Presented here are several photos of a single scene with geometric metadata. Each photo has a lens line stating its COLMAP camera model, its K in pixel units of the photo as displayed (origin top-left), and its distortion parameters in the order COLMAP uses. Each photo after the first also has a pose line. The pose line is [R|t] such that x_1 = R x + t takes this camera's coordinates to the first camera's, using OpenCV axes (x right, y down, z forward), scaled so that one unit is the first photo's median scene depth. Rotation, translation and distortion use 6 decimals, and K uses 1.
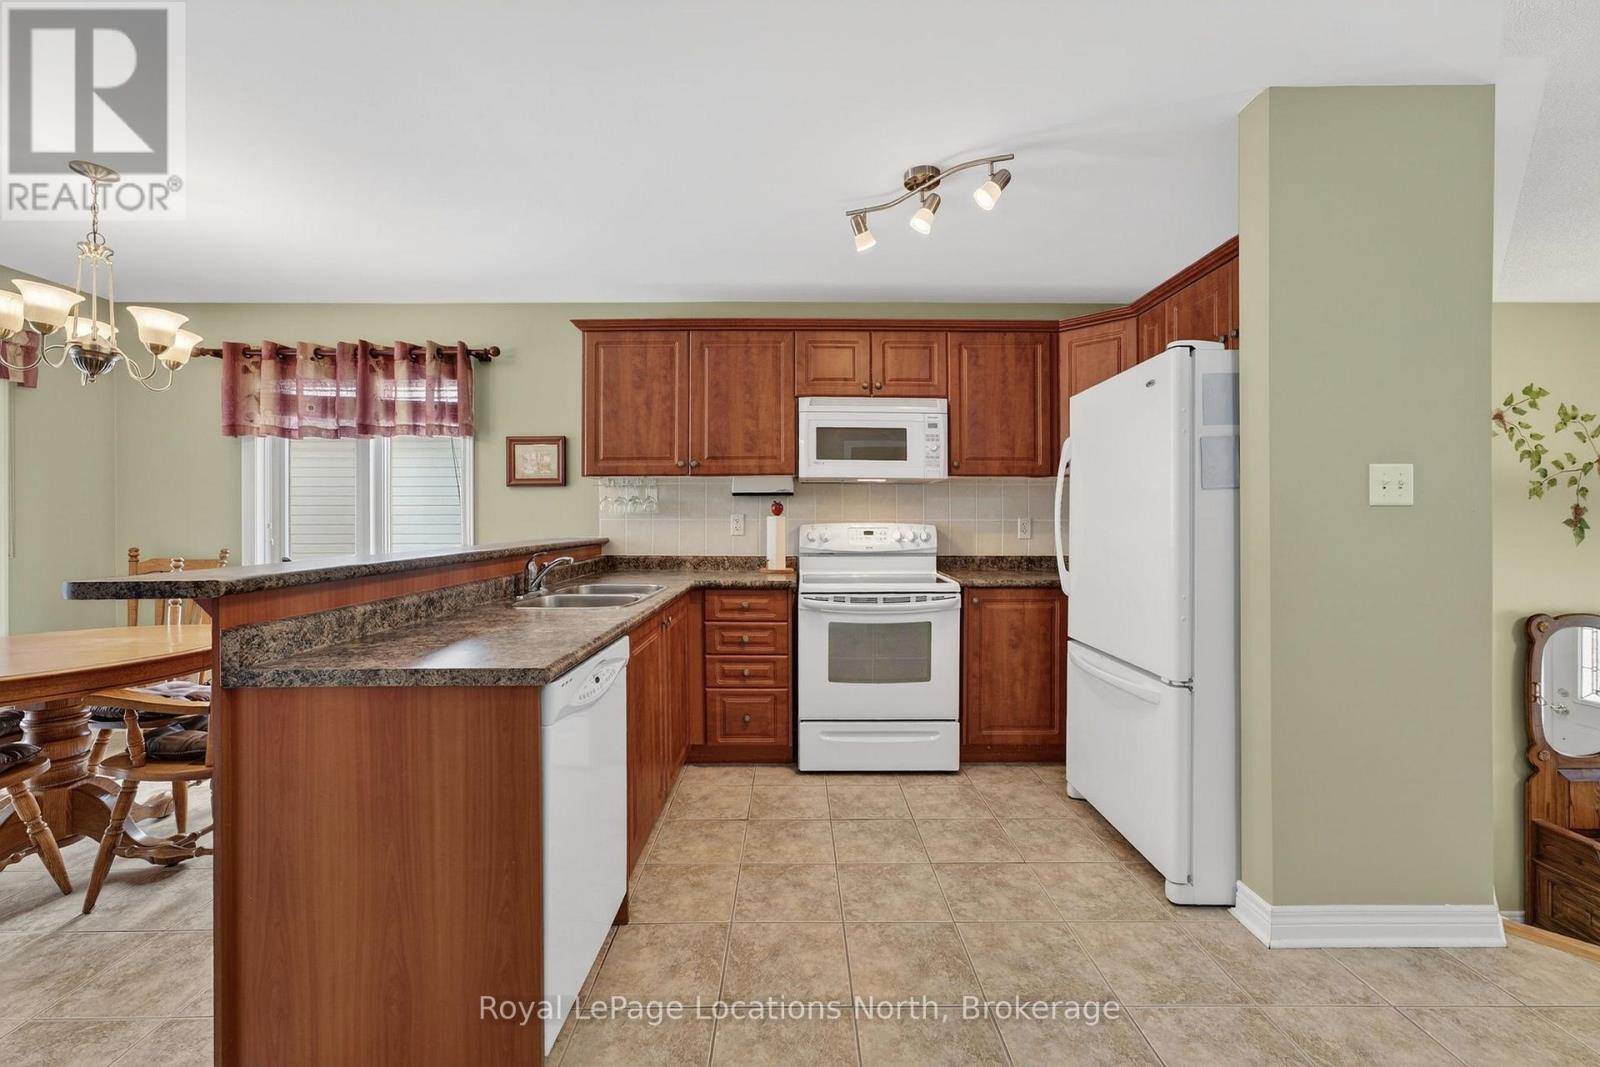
lens RADIAL K [[650.3, 0, 800.7], [0, 650.3, 523.5], [0, 0, 1]] dist [-0.010681, 0.007596]
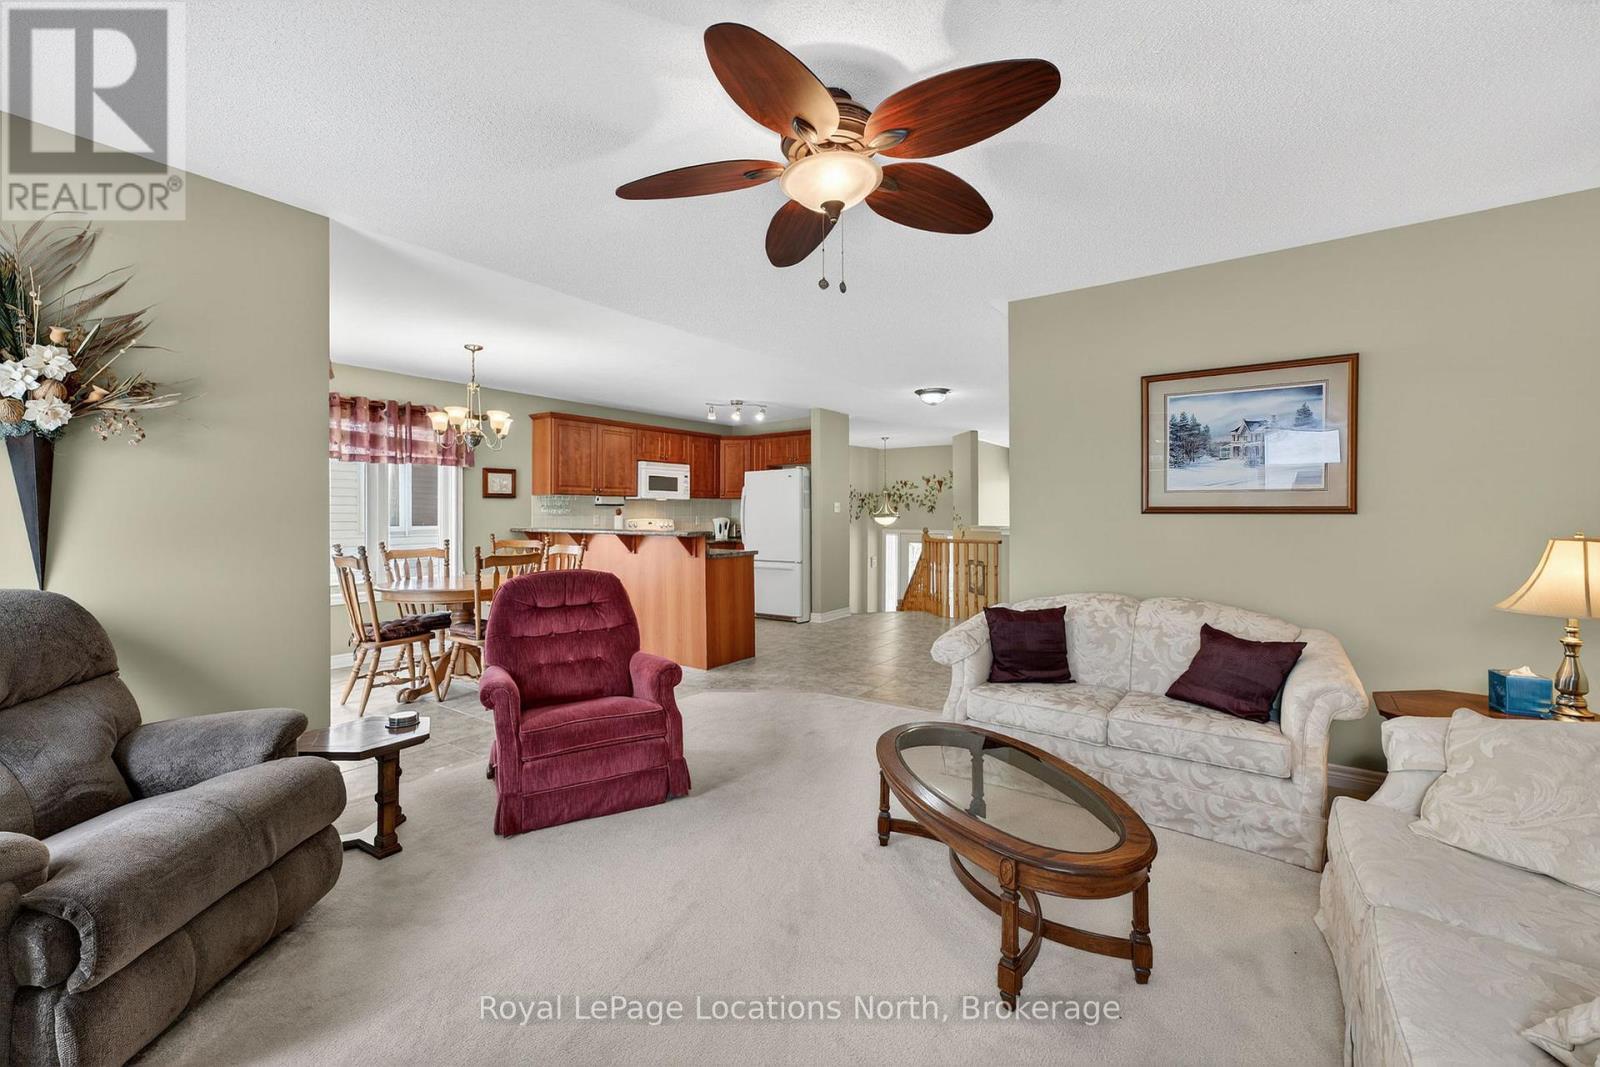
lens RADIAL K [[688.0, 0, 772.1], [0, 688.0, 509.5], [0, 0, 1]] dist [-0.000940, -0.000014]
pose [[0.606635, 0.004162, 0.794969, -1.662598], [0.008031, 0.999903, -0.011363, -0.001039], [-0.794940, 0.013278, 0.606543, -0.782938]]
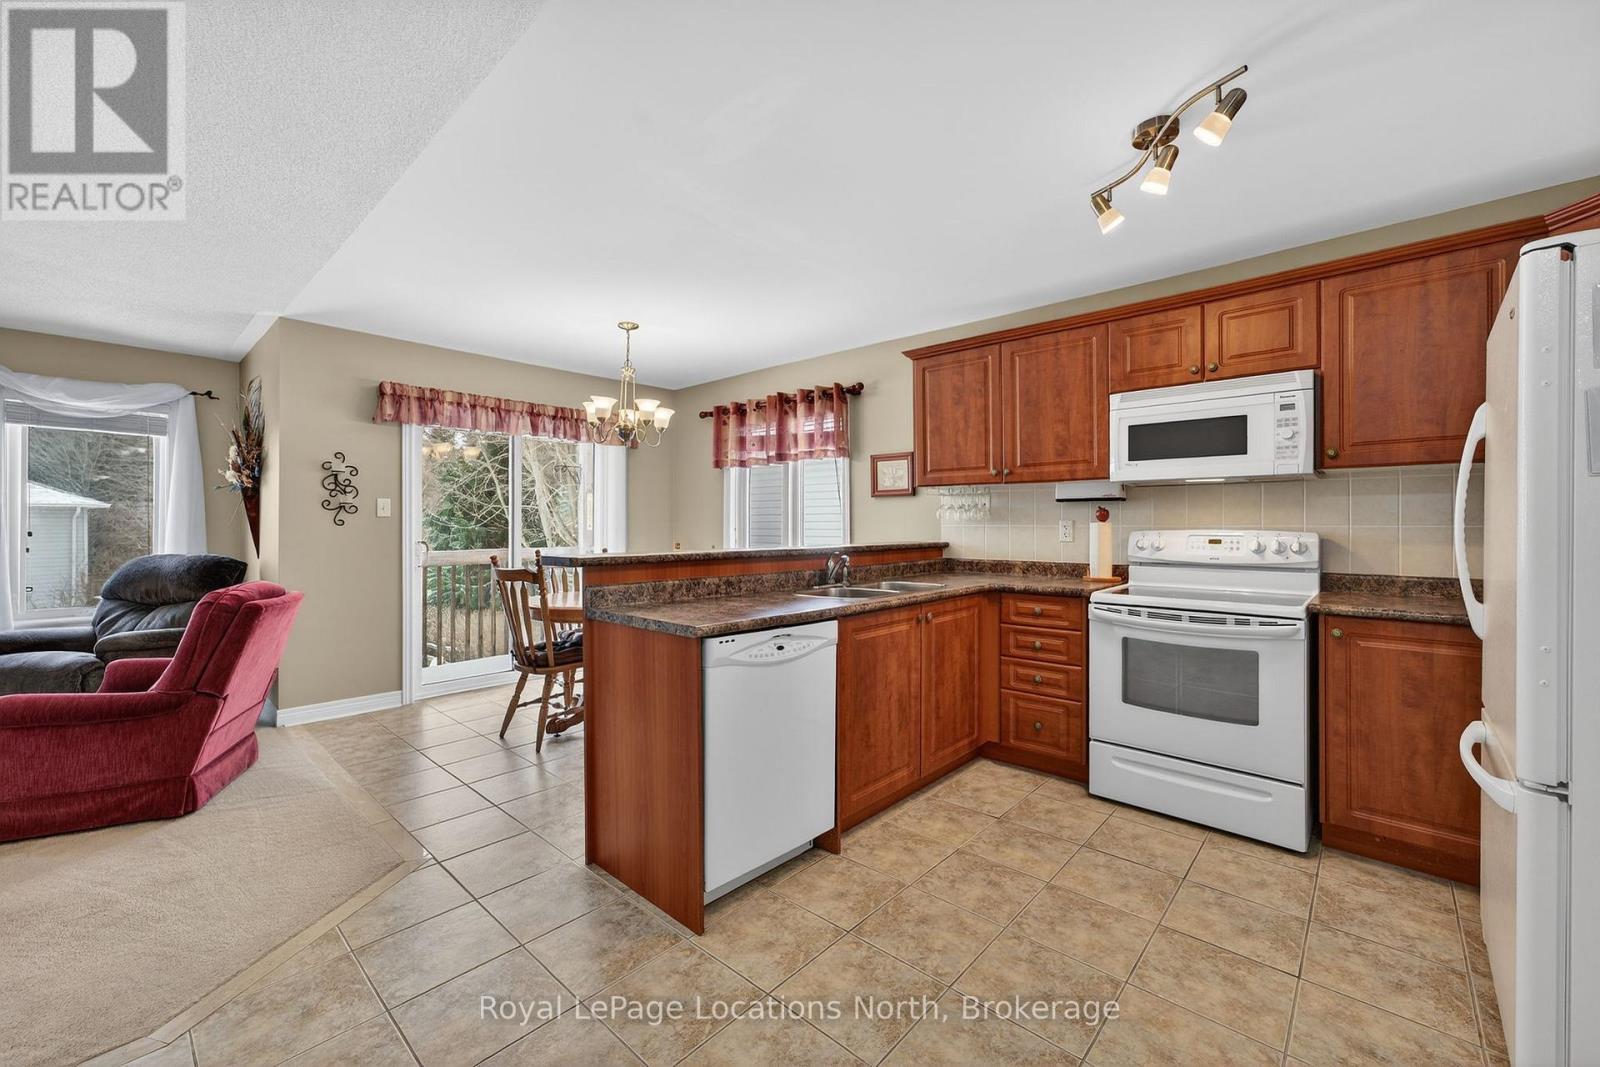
lens RADIAL K [[650.3, 0, 799.3], [0, 650.3, 524.3], [0, 0, 1]] dist [-0.010681, 0.007596]
pose [[0.737633, 0.001286, -0.675201, 0.310536], [-0.006183, 0.999969, -0.004851, 0.000129], [0.675174, 0.007753, 0.737618, 0.026434]]
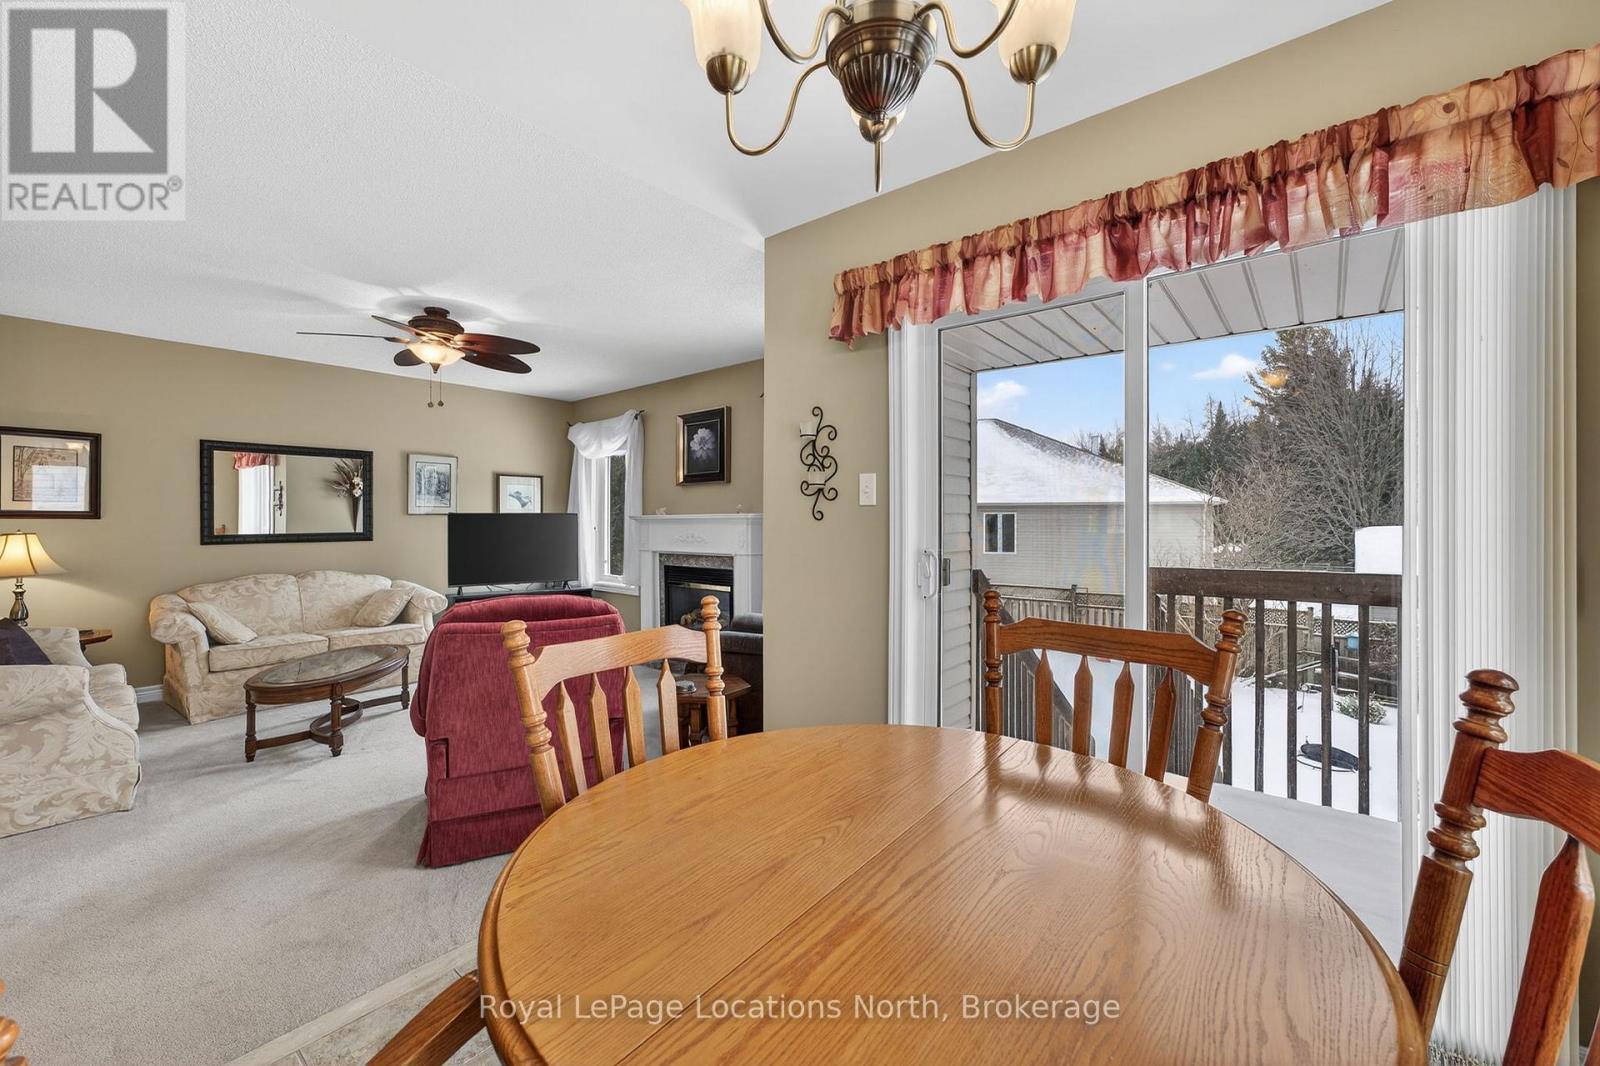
lens RADIAL K [[650.3, 0, 800.0], [0, 650.3, 529.9], [0, 0, 1]] dist [-0.010681, 0.007596]
pose [[-0.625305, 0.013097, -0.780271, -0.555932], [-0.002006, 0.999829, 0.018390, 0.001808], [0.780378, 0.013065, -0.625171, 0.881607]]
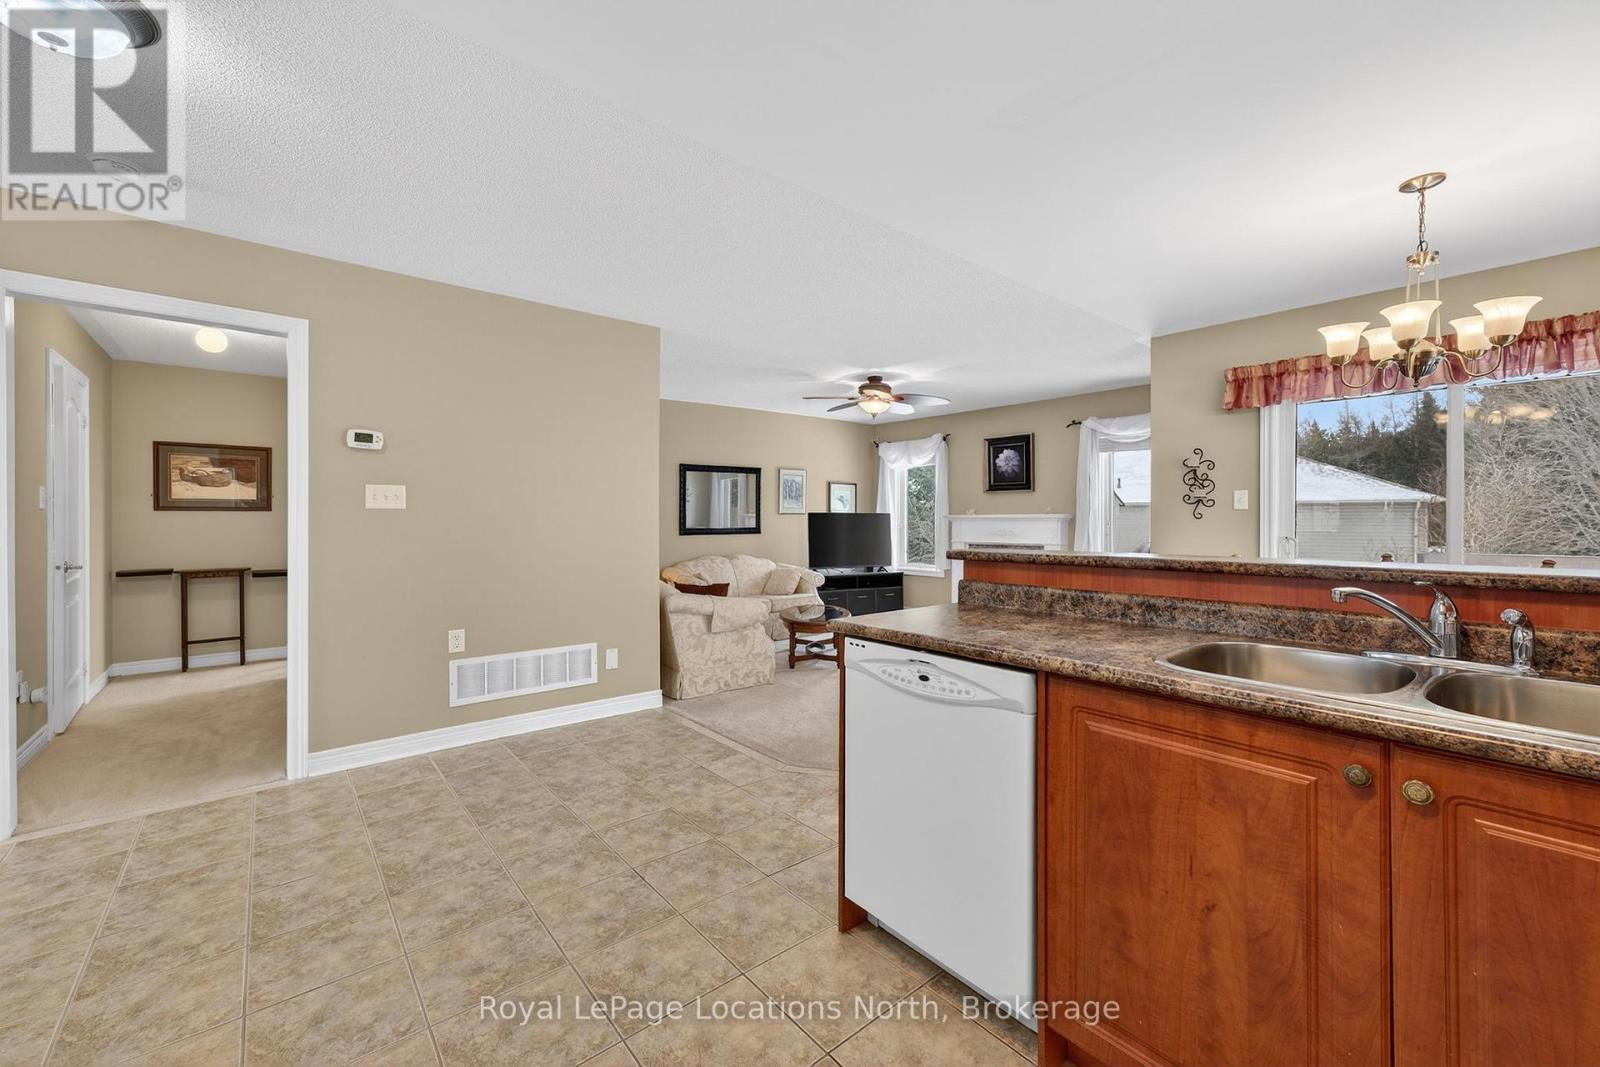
lens RADIAL K [[650.3, 0, 813.3], [0, 650.3, 529.1], [0, 0, 1]] dist [-0.010681, 0.007596]
pose [[-0.754764, 0.011433, -0.655897, 0.238883], [-0.003735, 0.999757, 0.021724, -0.003448], [0.655986, 0.018846, -0.754537, 0.852623]]
